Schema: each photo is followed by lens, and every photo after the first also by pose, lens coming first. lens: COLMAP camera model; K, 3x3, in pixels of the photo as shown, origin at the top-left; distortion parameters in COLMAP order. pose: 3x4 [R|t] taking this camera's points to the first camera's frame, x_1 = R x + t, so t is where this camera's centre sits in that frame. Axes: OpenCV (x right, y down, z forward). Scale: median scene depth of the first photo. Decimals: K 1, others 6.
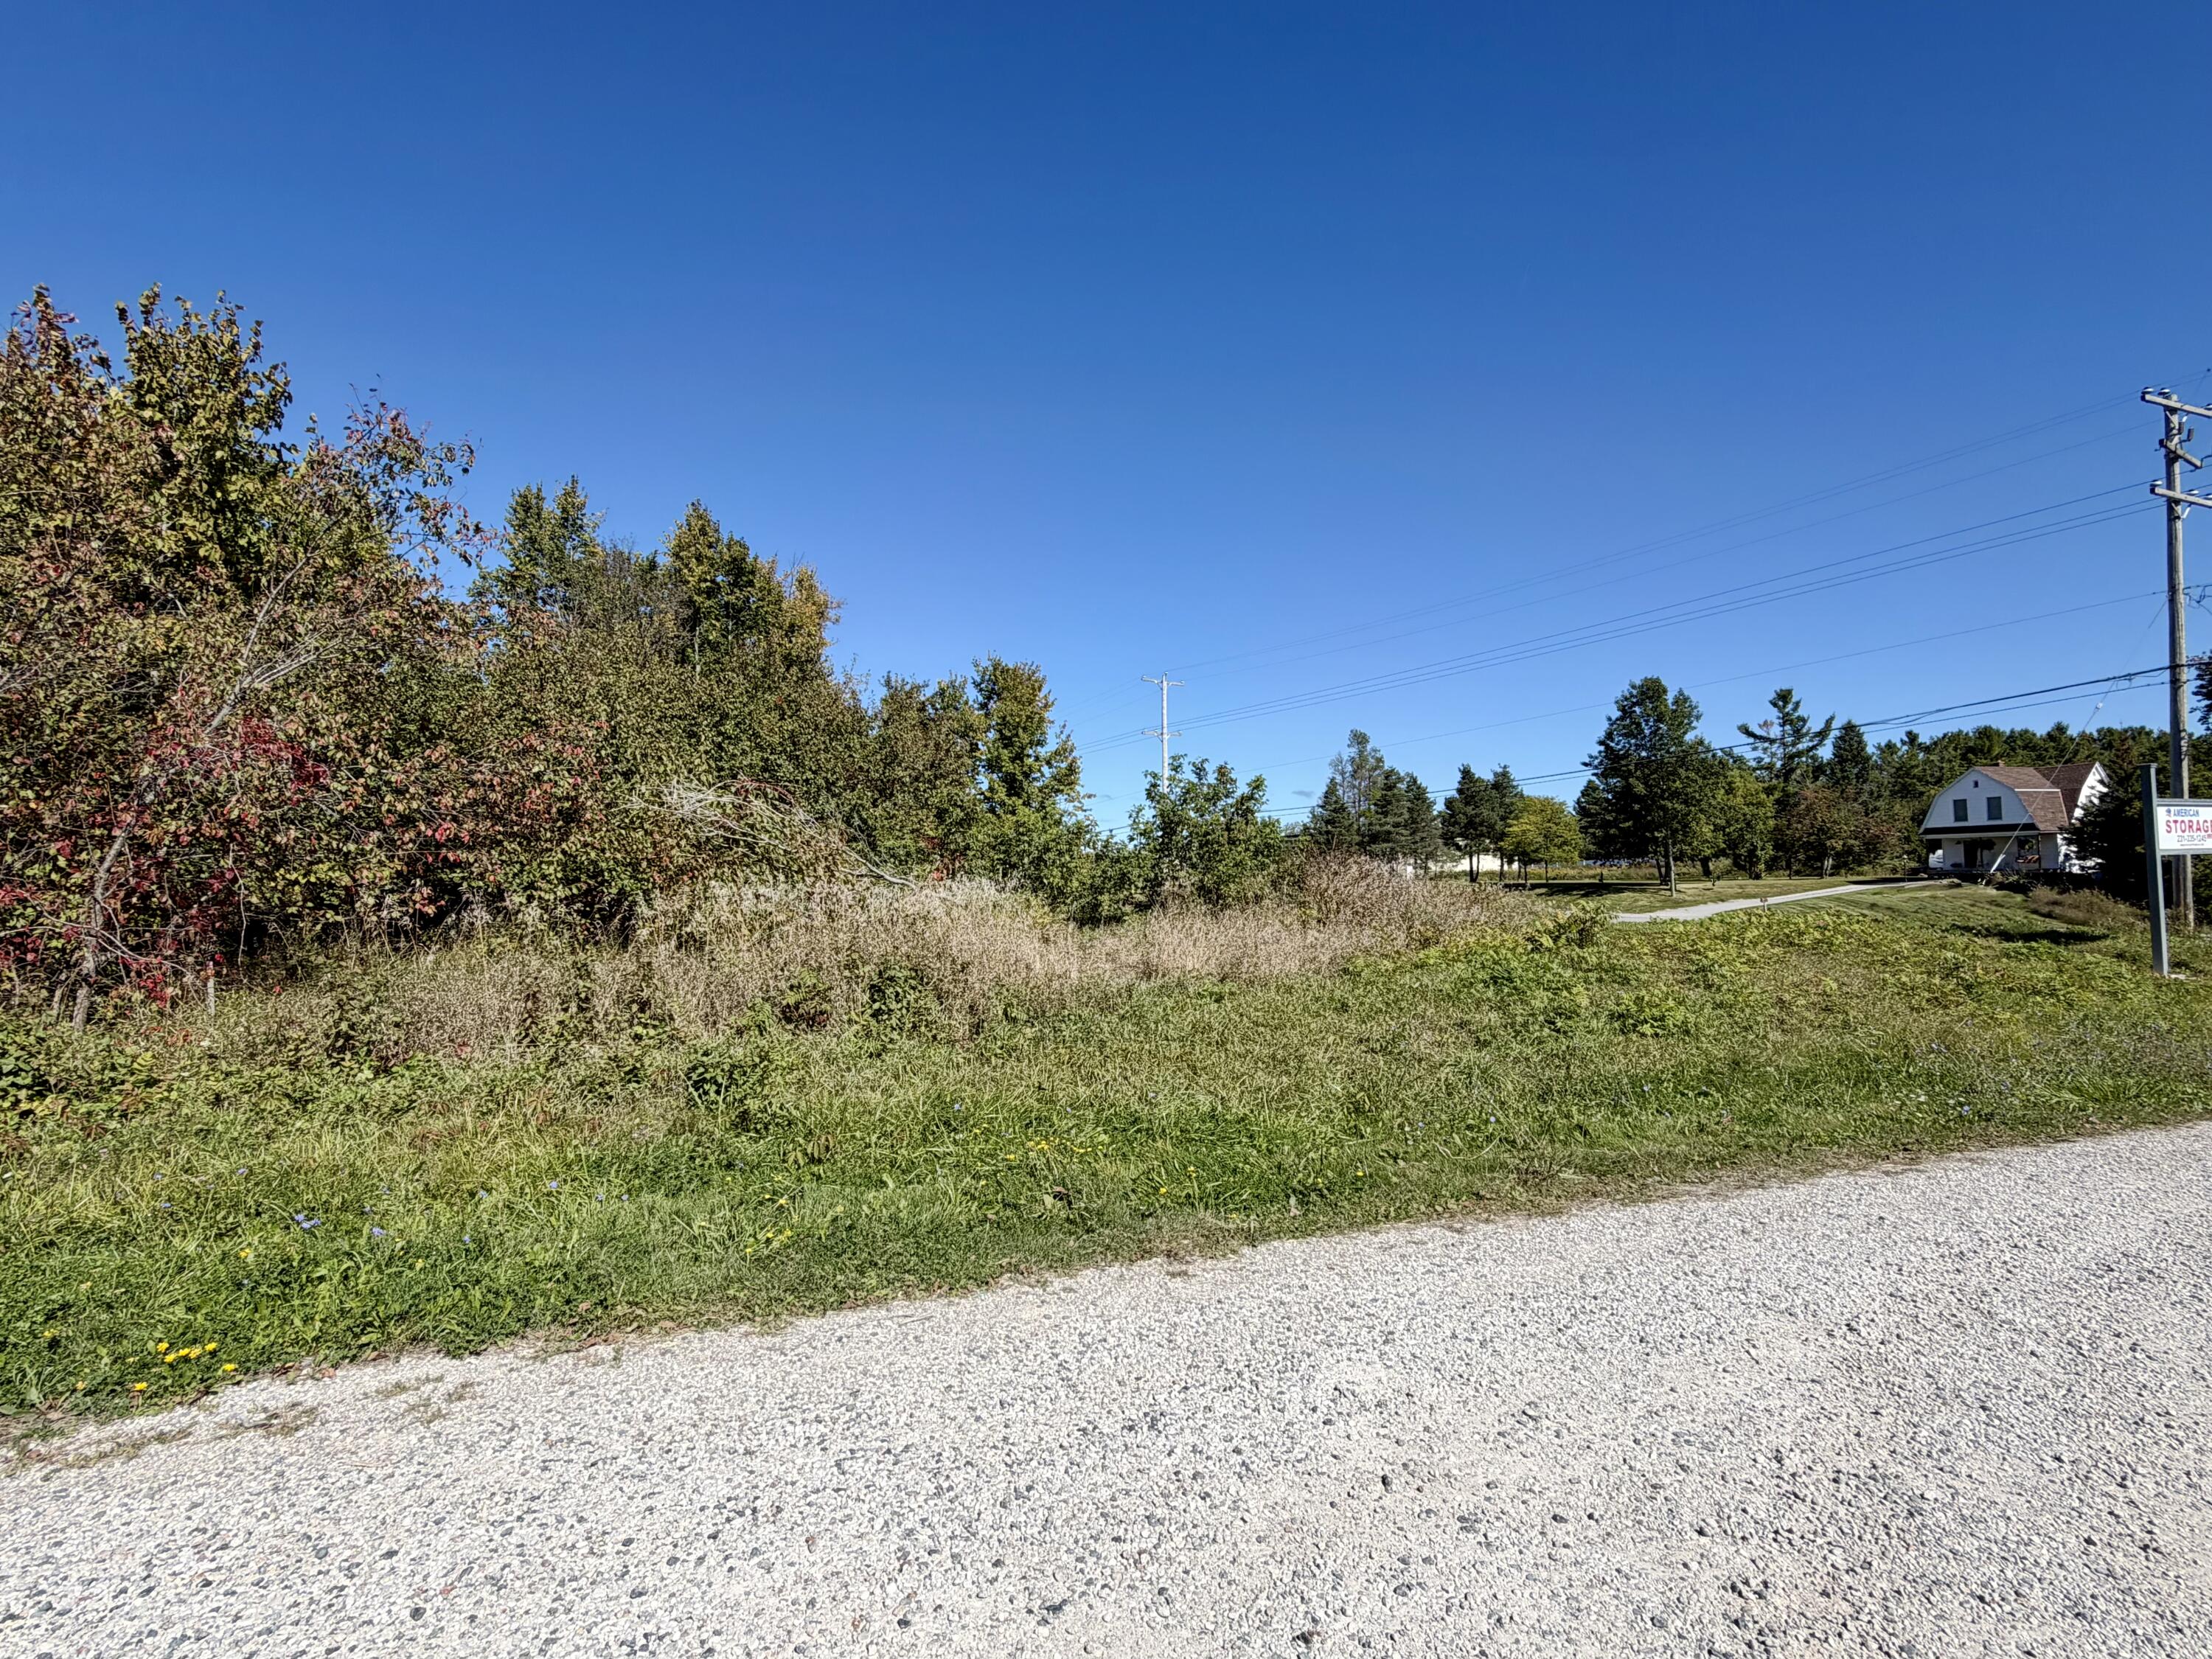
lens RADIAL K [[1102.7, 0, 1108.9], [0, 1102.7, 826.3], [0, 0, 1]] dist [-0.004584, -0.000531]
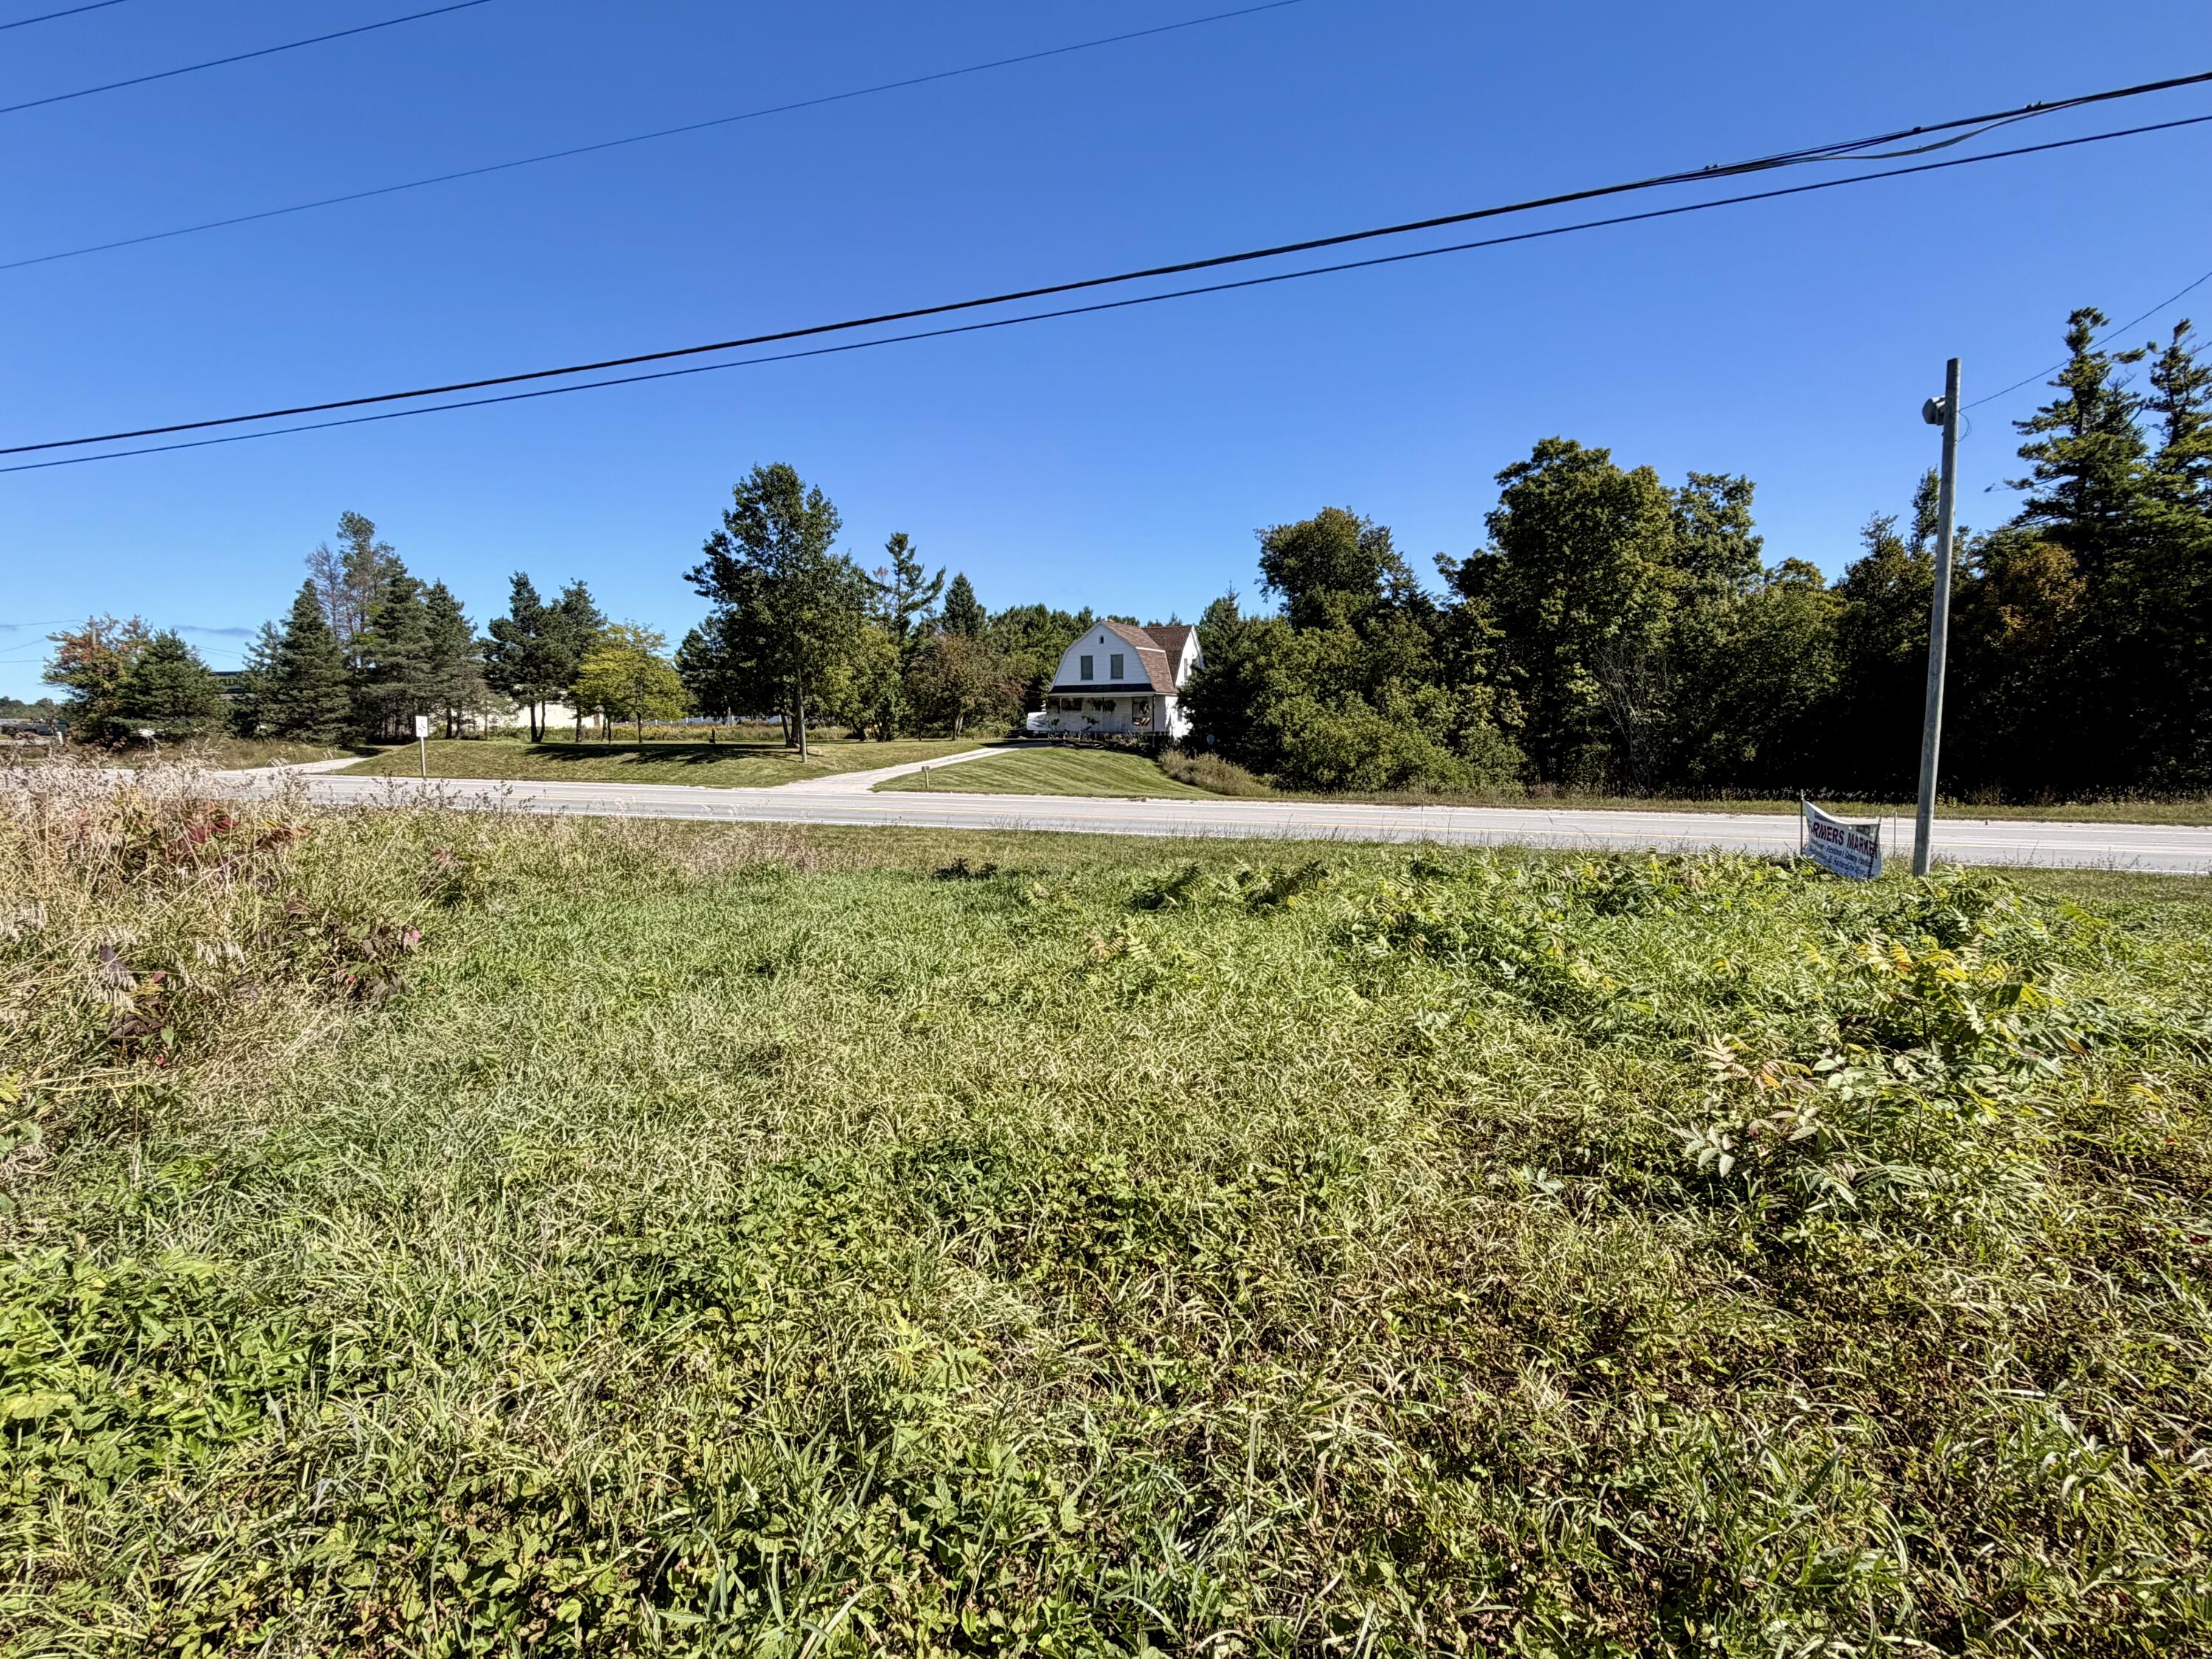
lens RADIAL K [[1102.7, 0, 1108.5], [0, 1102.7, 827.1], [0, 0, 1]] dist [-0.004584, -0.000531]
pose [[0.715606, -0.050556, 0.696672, 0.094708], [-0.039427, 0.992864, 0.112548, 0.010068], [-0.697391, -0.108008, 0.708506, 0.227327]]
